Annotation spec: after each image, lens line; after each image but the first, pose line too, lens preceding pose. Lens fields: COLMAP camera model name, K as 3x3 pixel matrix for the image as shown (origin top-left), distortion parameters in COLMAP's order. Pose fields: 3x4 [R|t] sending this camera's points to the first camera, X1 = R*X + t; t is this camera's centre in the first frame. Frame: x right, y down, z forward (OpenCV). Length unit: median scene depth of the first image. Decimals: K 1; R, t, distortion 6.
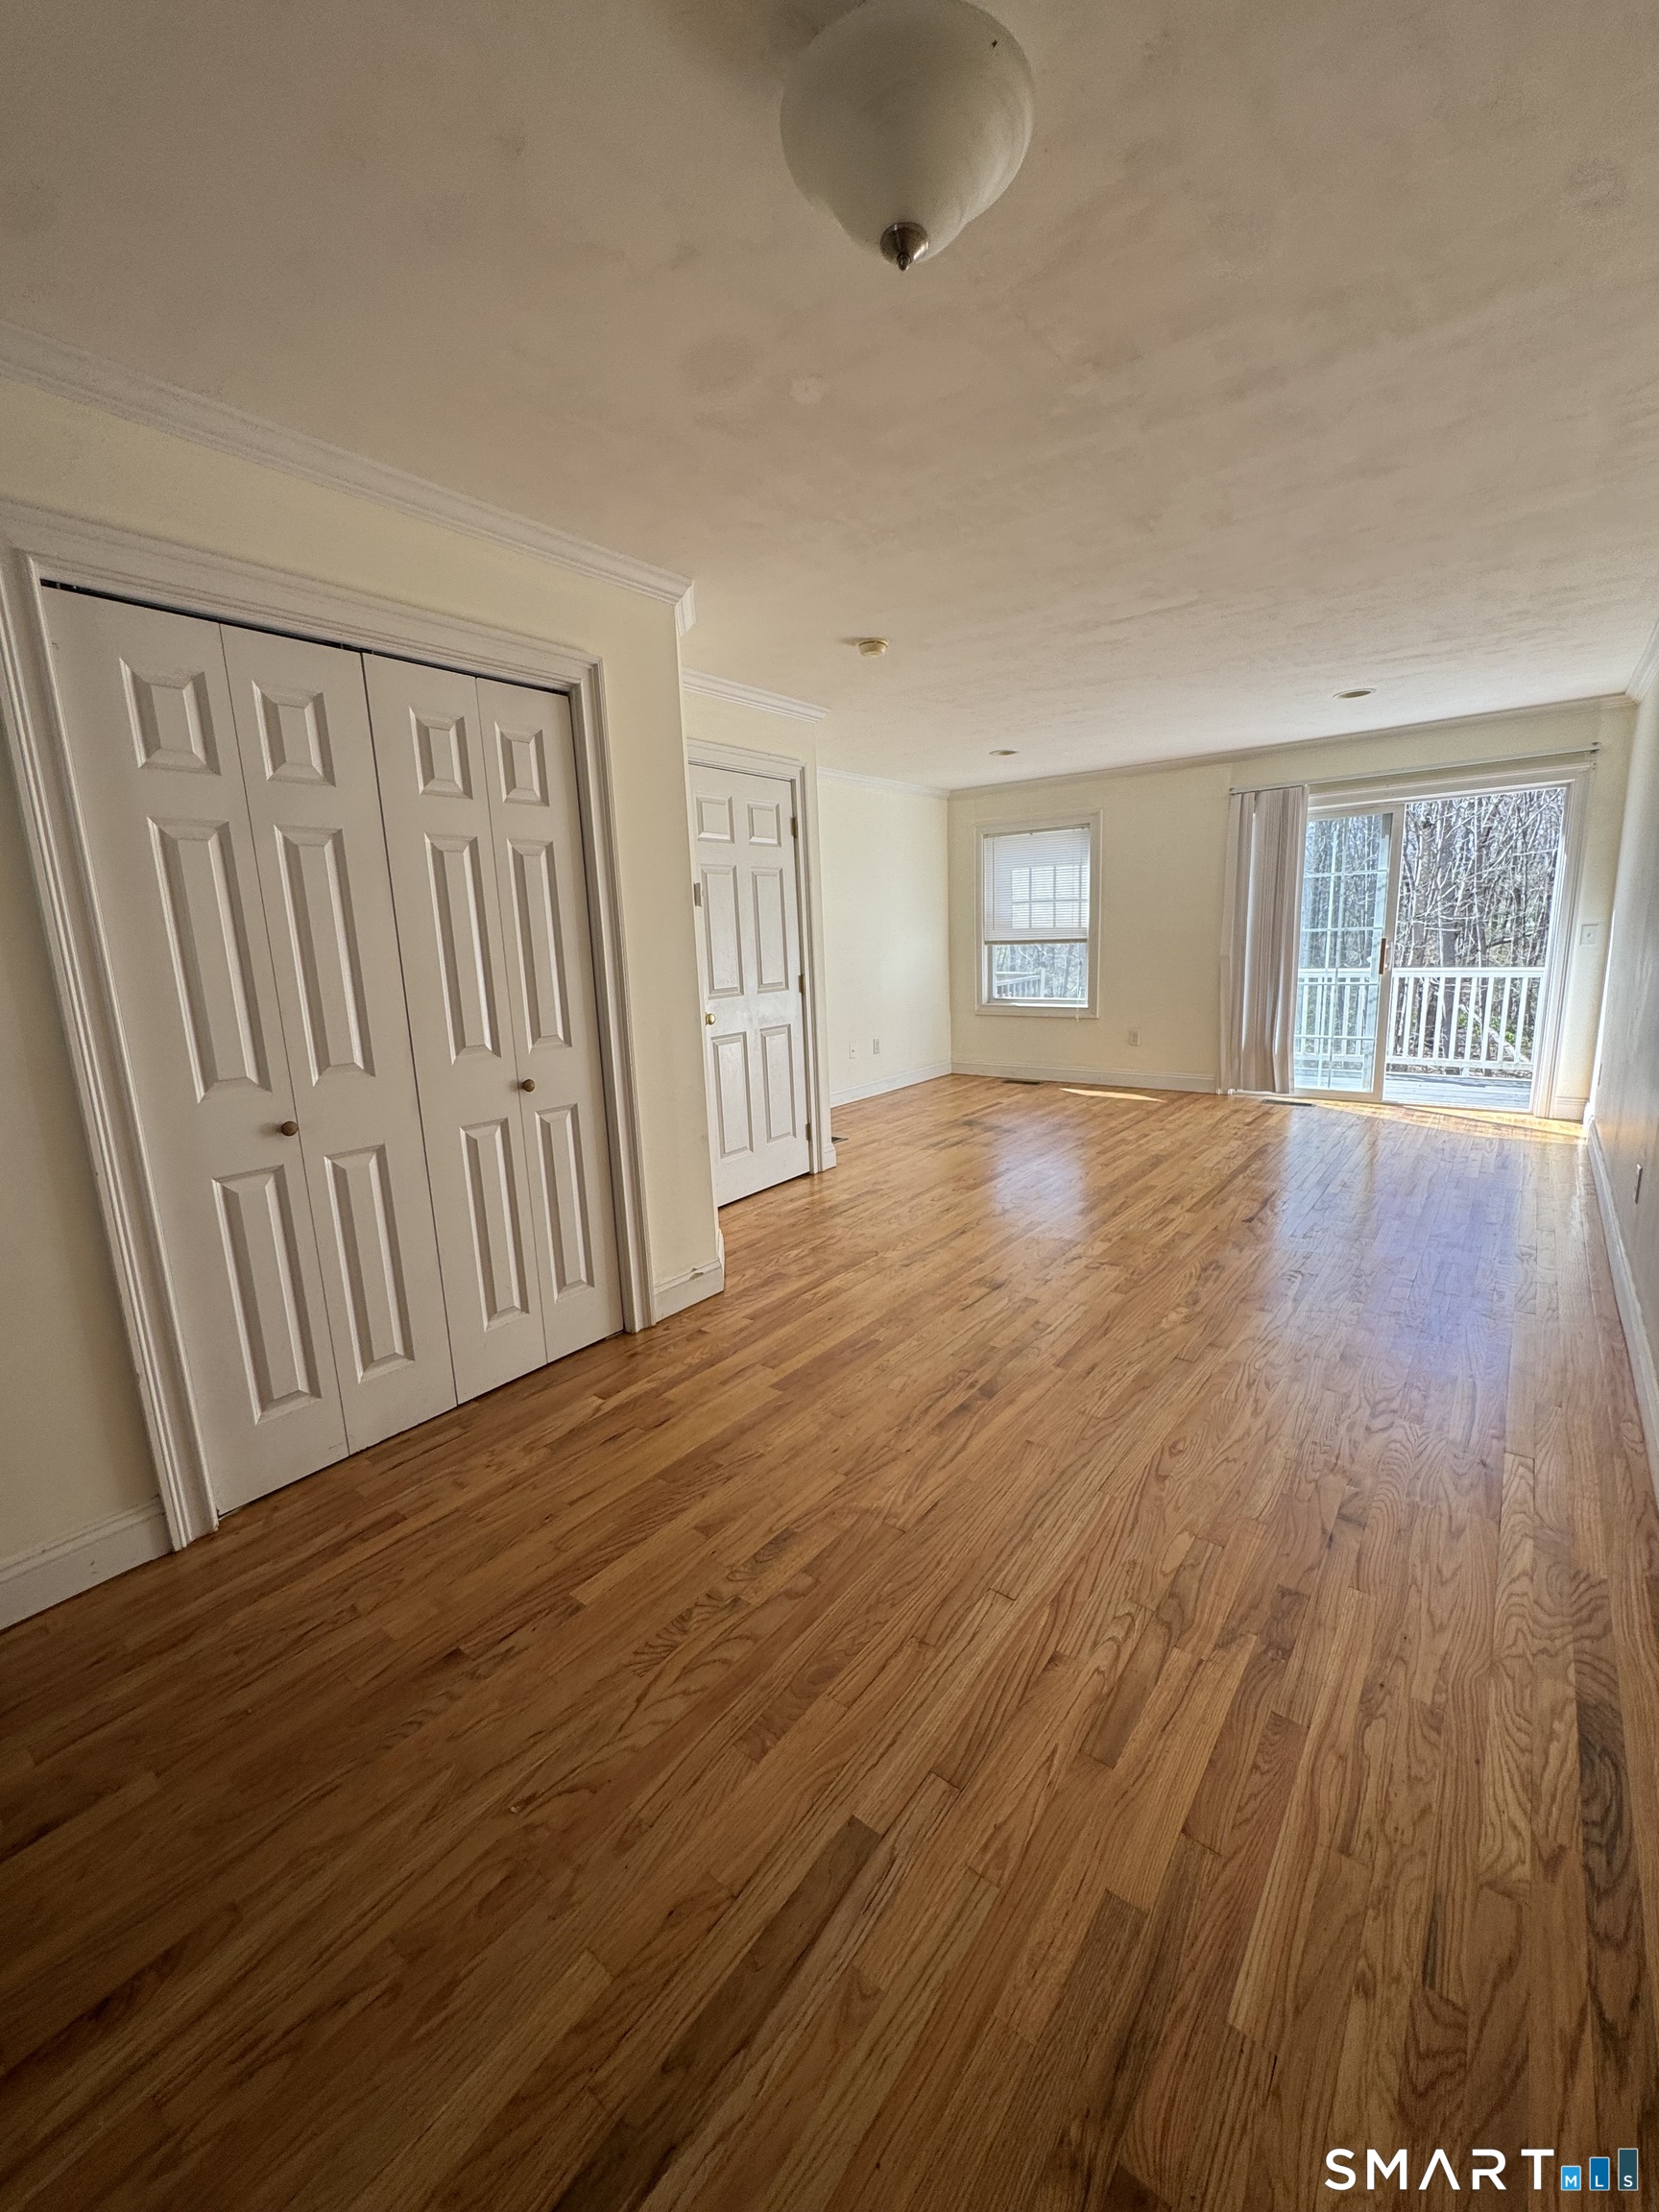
lens RADIAL K [[888.5, 0, 834.3], [0, 888.5, 1106.0], [0, 0, 1]] dist [-0.002102, 0.000306]
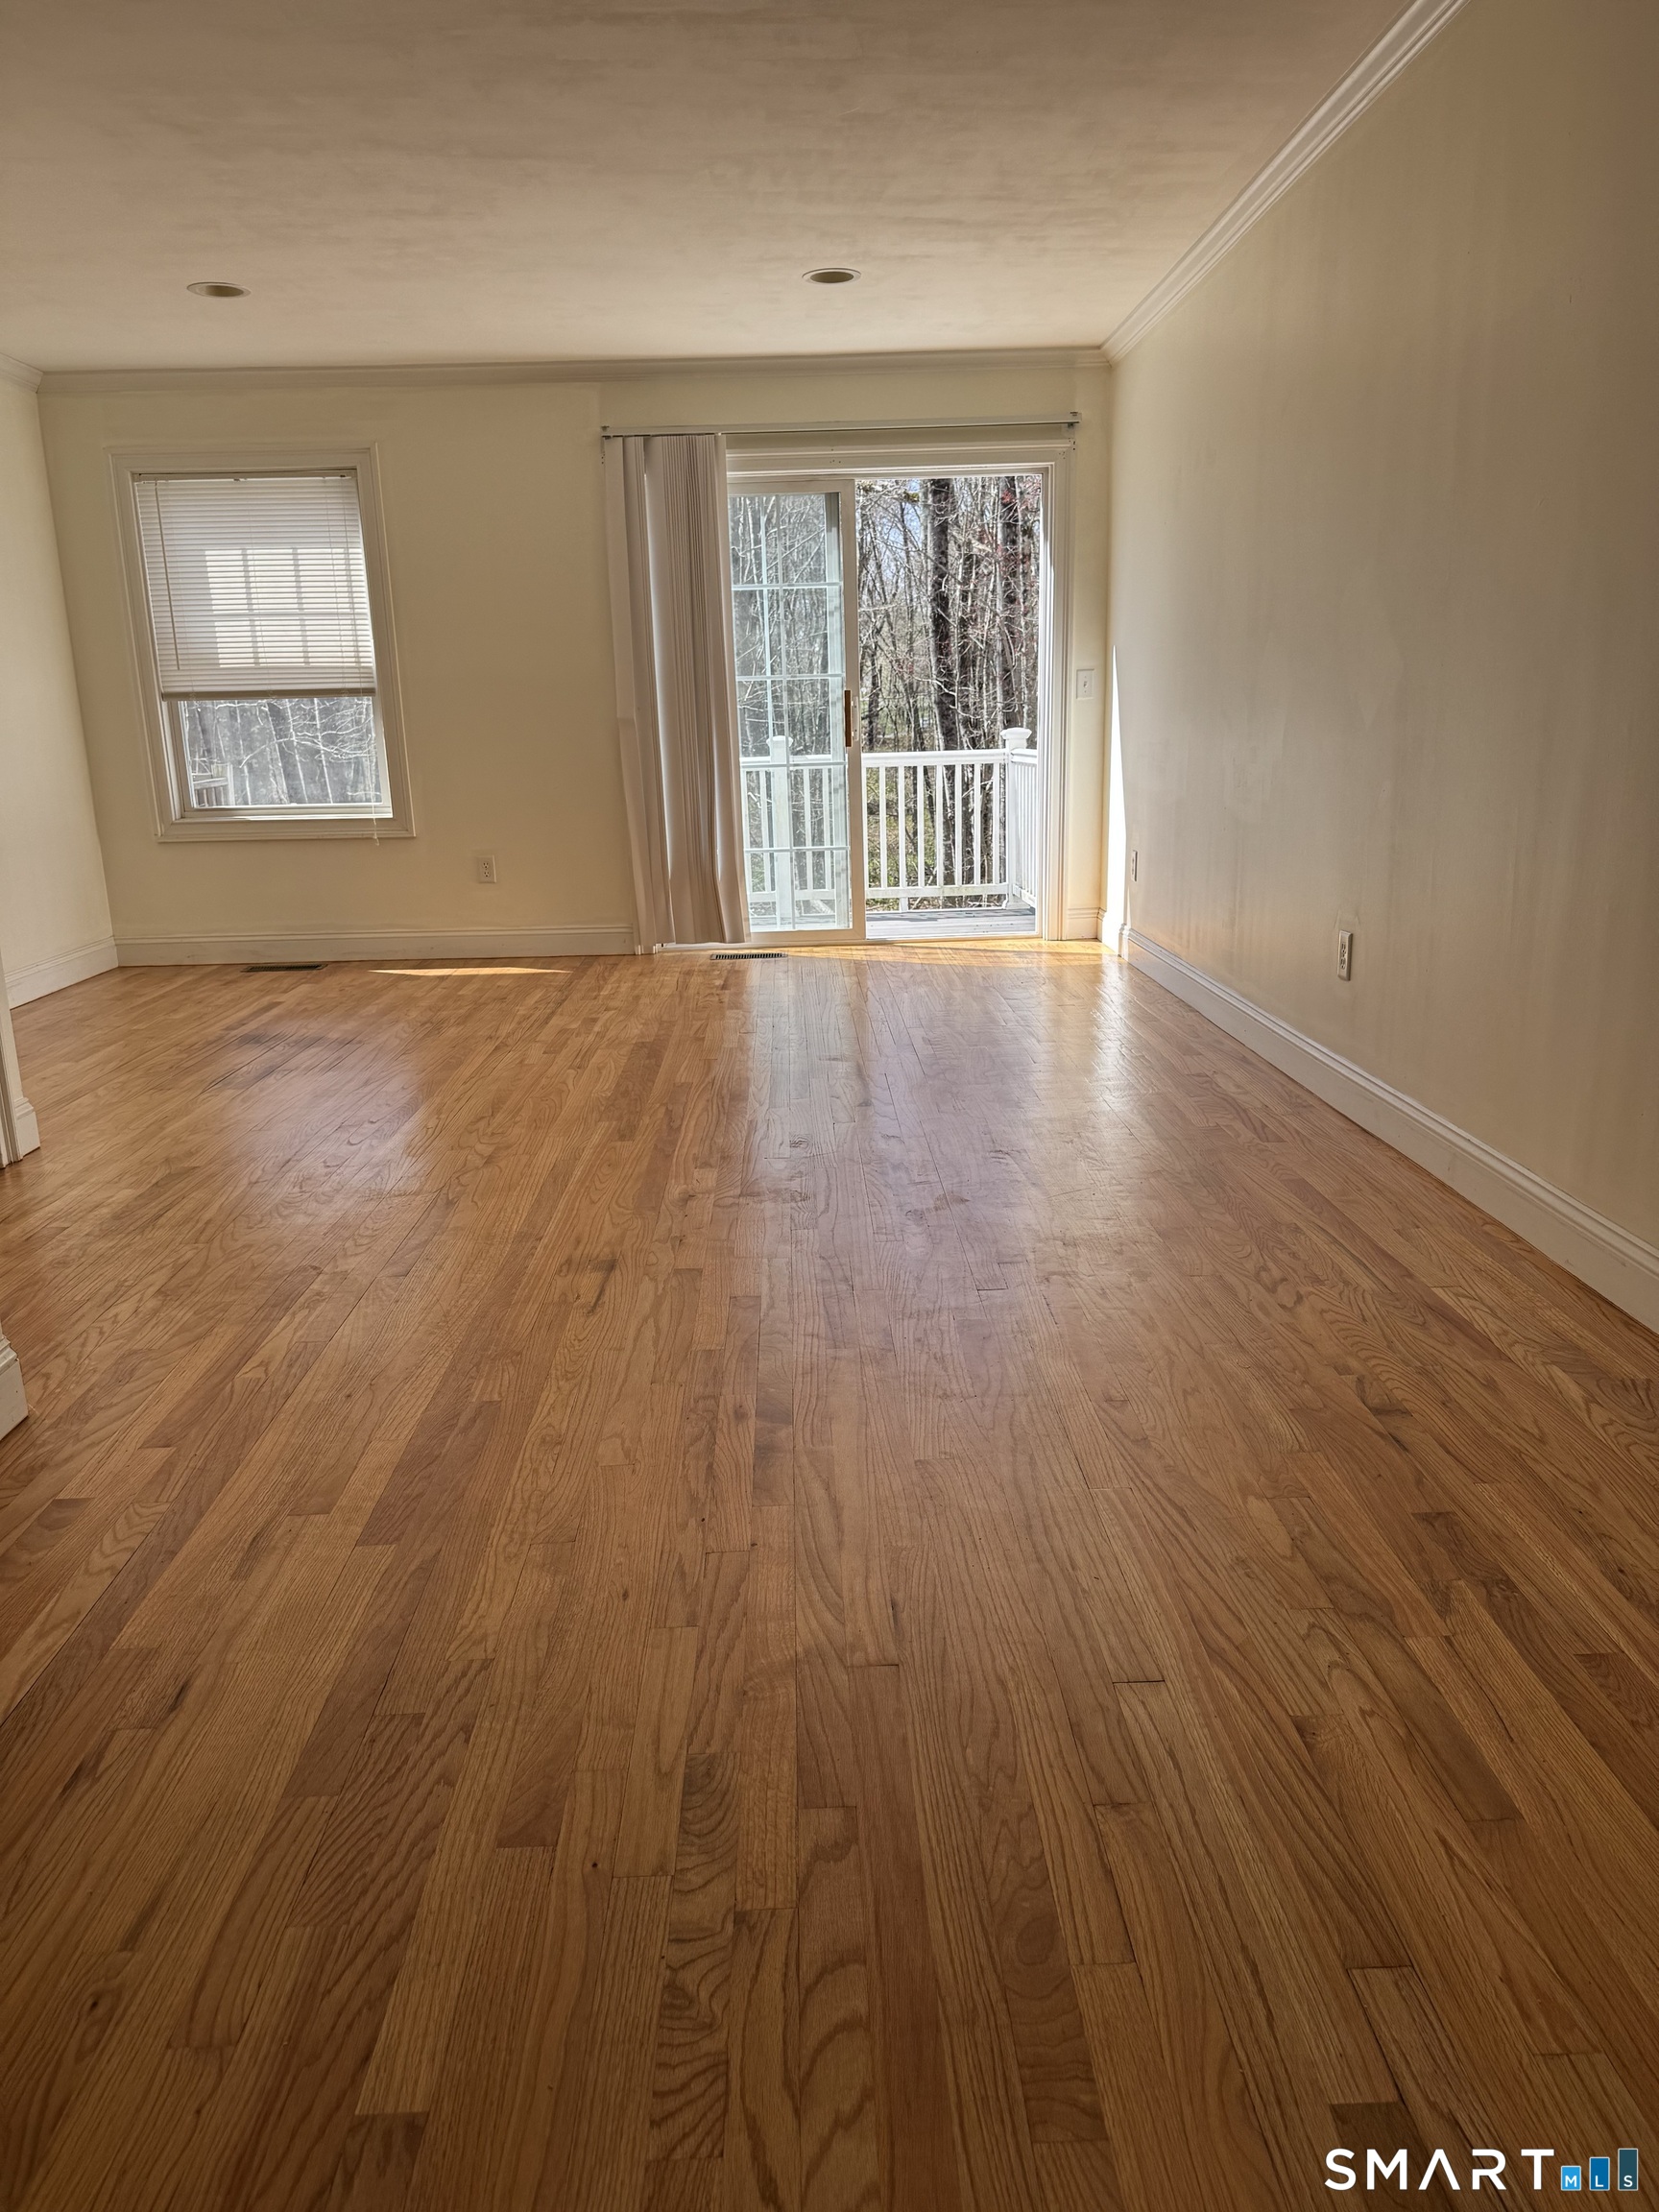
lens RADIAL K [[1576.6, 0, 827.8], [0, 1576.6, 1100.0], [0, 0, 1]] dist [0.024324, -0.034302]
pose [[0.771781, -0.135269, 0.621334, -0.290395], [0.121886, 0.990464, 0.064232, 0.065237], [-0.624098, 0.026158, 0.780908, 0.203330]]
